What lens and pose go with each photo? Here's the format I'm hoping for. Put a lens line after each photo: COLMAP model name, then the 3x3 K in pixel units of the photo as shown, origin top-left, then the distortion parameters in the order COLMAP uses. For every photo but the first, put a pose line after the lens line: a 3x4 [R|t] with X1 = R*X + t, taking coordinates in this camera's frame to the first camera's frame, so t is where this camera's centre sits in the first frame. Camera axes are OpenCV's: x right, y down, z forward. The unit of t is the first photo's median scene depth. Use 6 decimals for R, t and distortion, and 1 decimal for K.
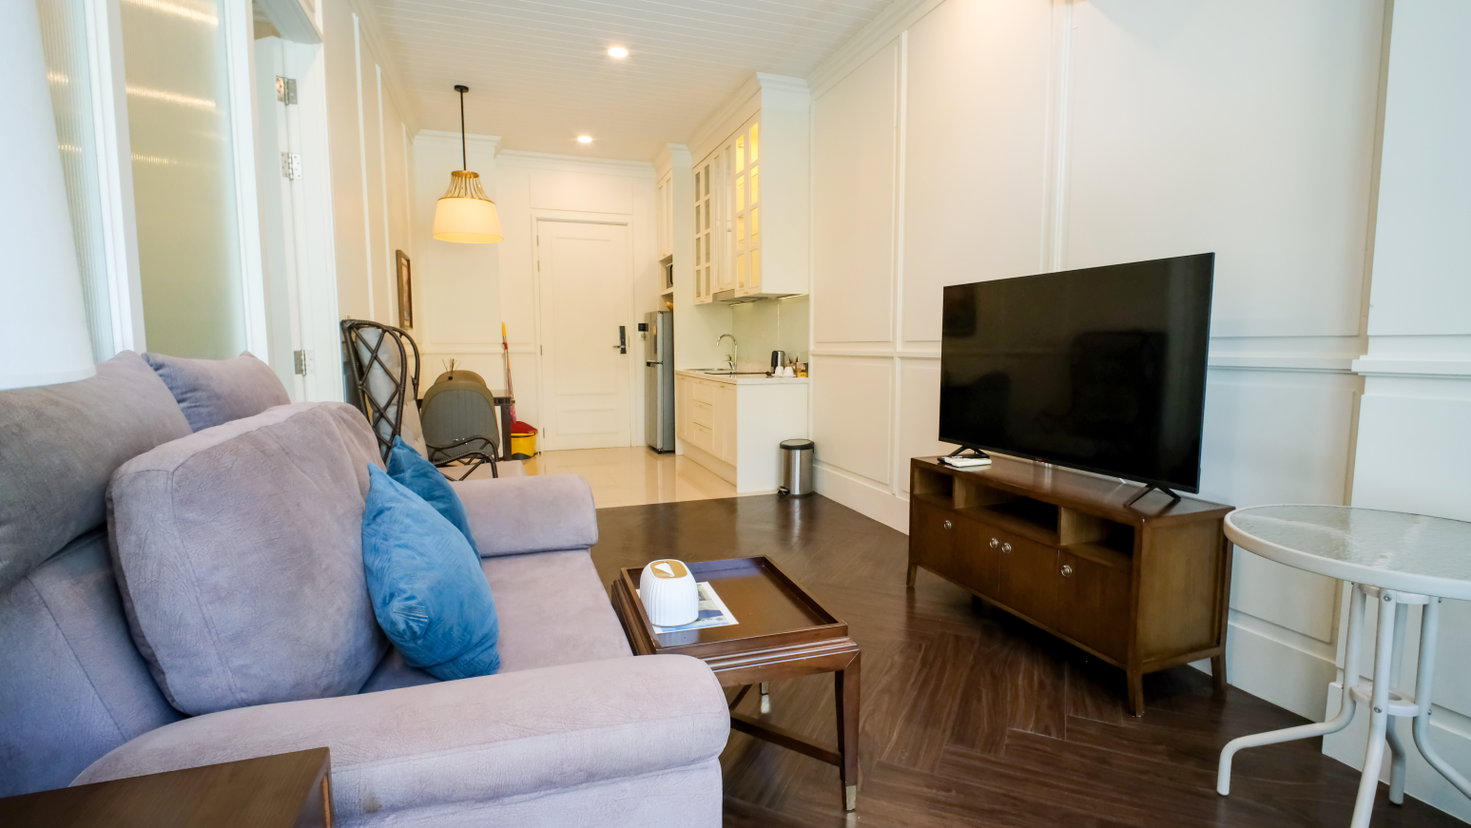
lens RADIAL K [[689.3, 0, 751.8], [0, 689.3, 414.4], [0, 0, 1]] dist [0.000333, -0.000067]
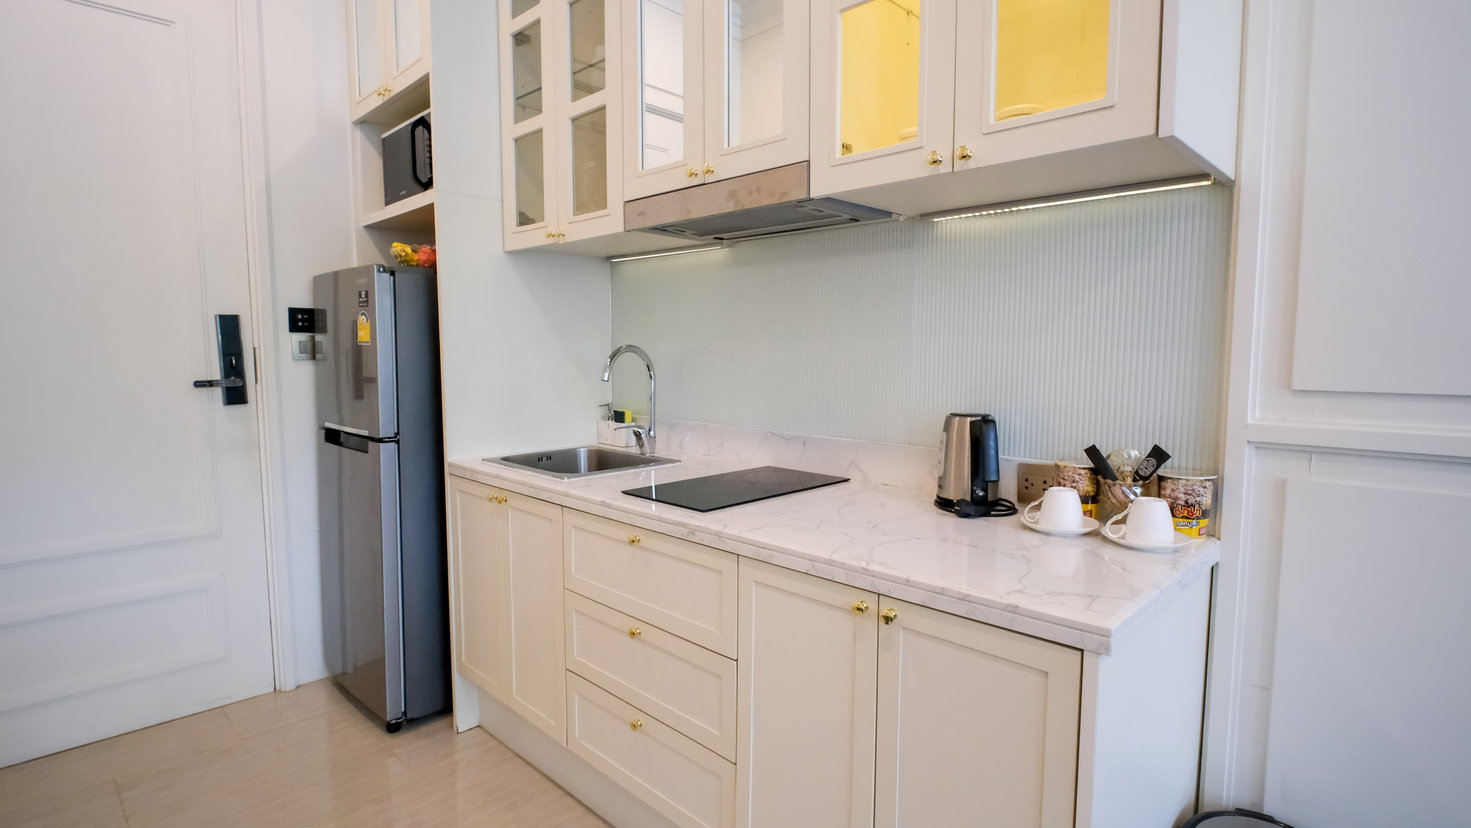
lens RADIAL K [[722.3, 0, 737.4], [0, 722.3, 418.2], [0, 0, 1]] dist [0.001295, 0.000007]
pose [[0.902042, -0.034996, 0.430227, -0.159595], [0.039498, 0.999218, -0.001536, -0.094225], [-0.429837, 0.018378, 0.902719, 0.793251]]
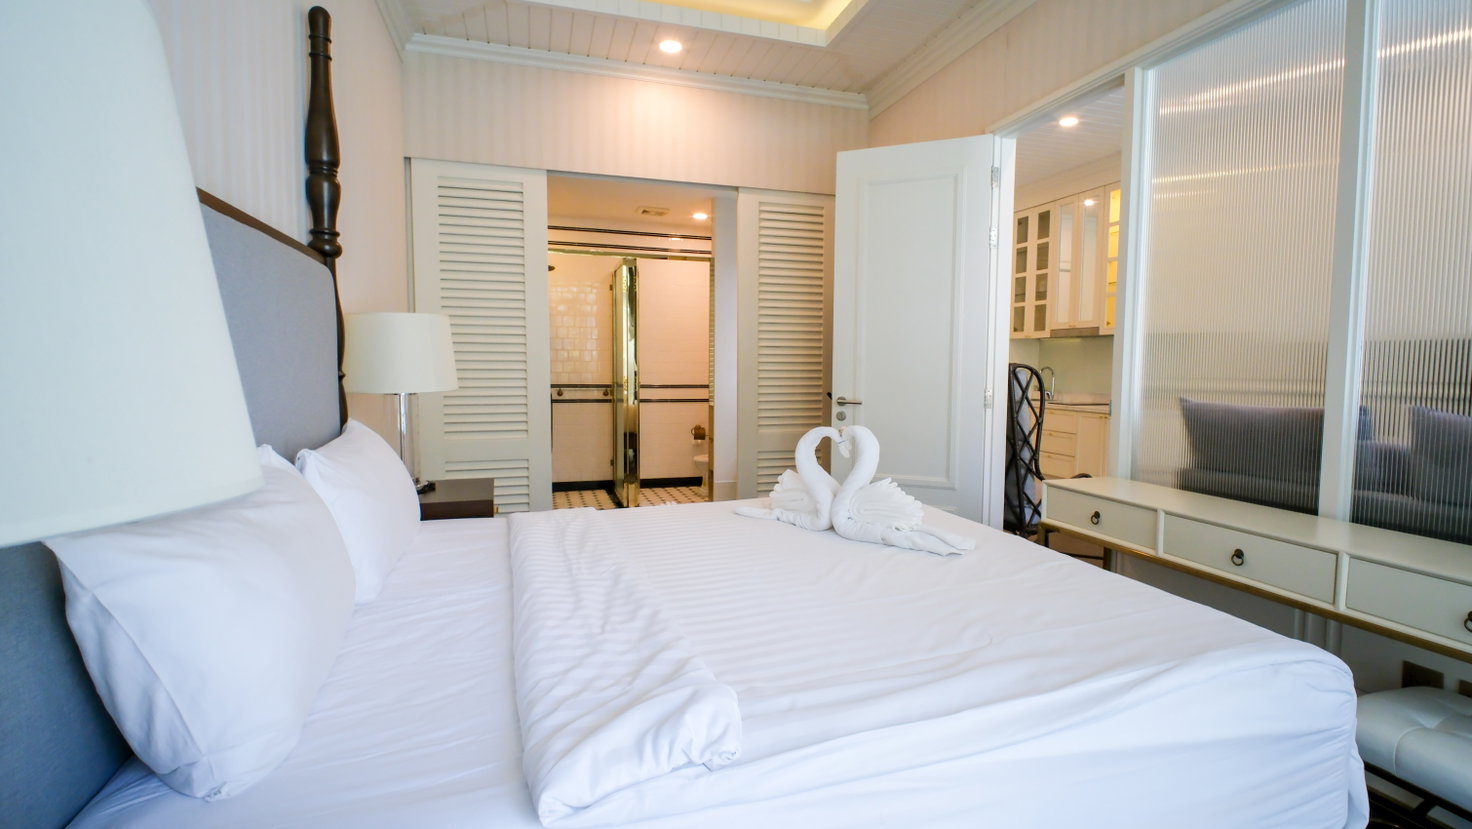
lens RADIAL K [[695.4, 0, 743.6], [0, 695.4, 415.3], [0, 0, 1]] dist [-0.002129, -0.000575]
pose [[0.998819, 0.012765, -0.046885, -0.534511], [-0.014152, 0.999468, -0.029374, -0.003046], [0.046485, 0.030003, 0.998468, -0.114438]]
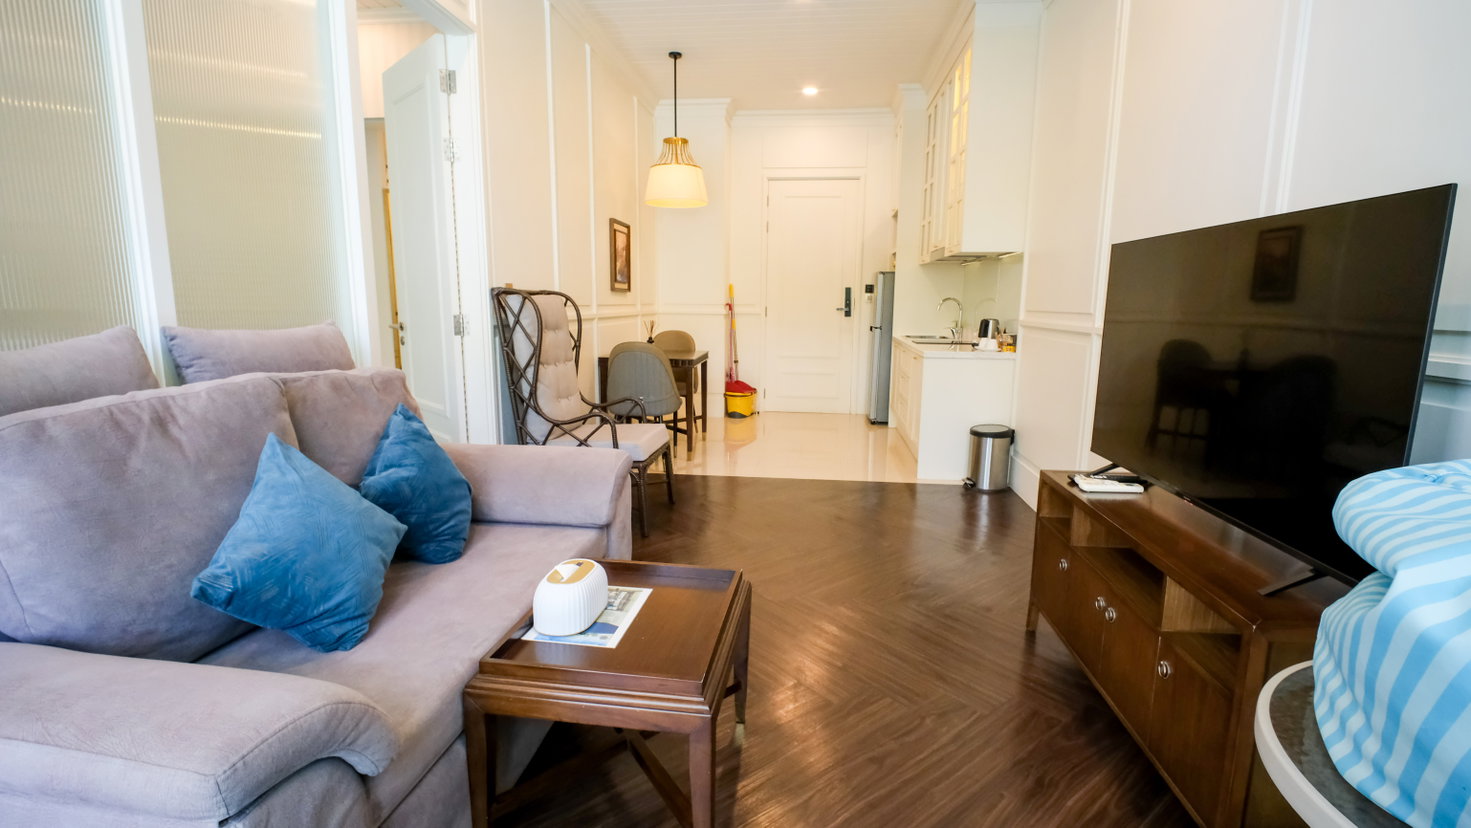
lens RADIAL K [[695.0, 0, 743.1], [0, 695.0, 414.8], [0, 0, 1]] dist [-0.002129, -0.000575]
pose [[0.895891, 0.084390, -0.436184, 0.149594], [-0.057376, 0.995549, 0.074766, -0.021179], [0.440552, -0.041955, 0.896746, 0.087144]]
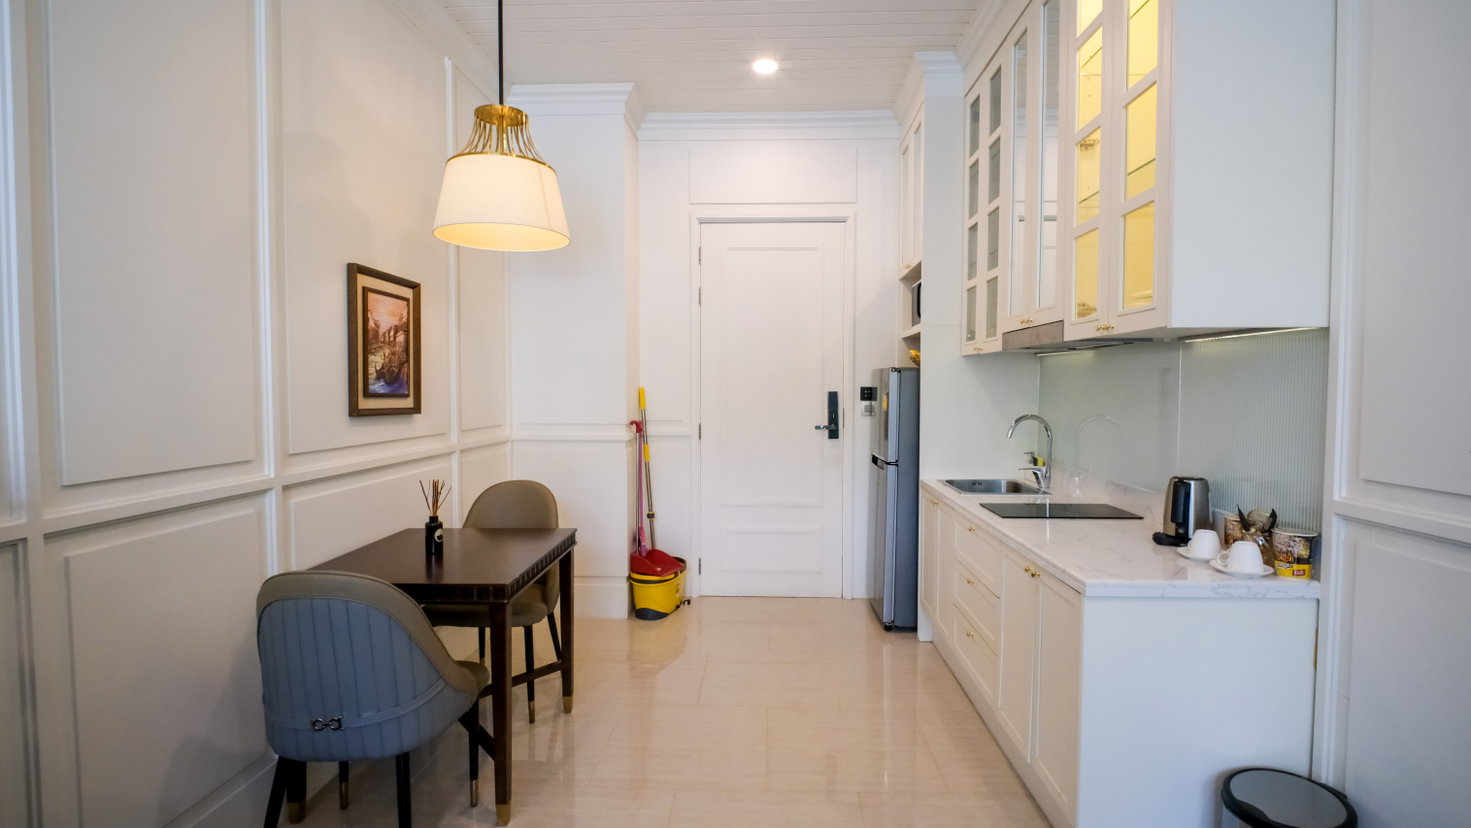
lens RADIAL K [[695.0, 0, 743.1], [0, 695.0, 414.8], [0, 0, 1]] dist [-0.002129, -0.000575]
pose [[0.924536, 0.019415, -0.380599, -0.043287], [-0.042000, 0.997809, -0.051126, -0.097424], [0.378772, 0.063253, 0.923326, 0.552873]]
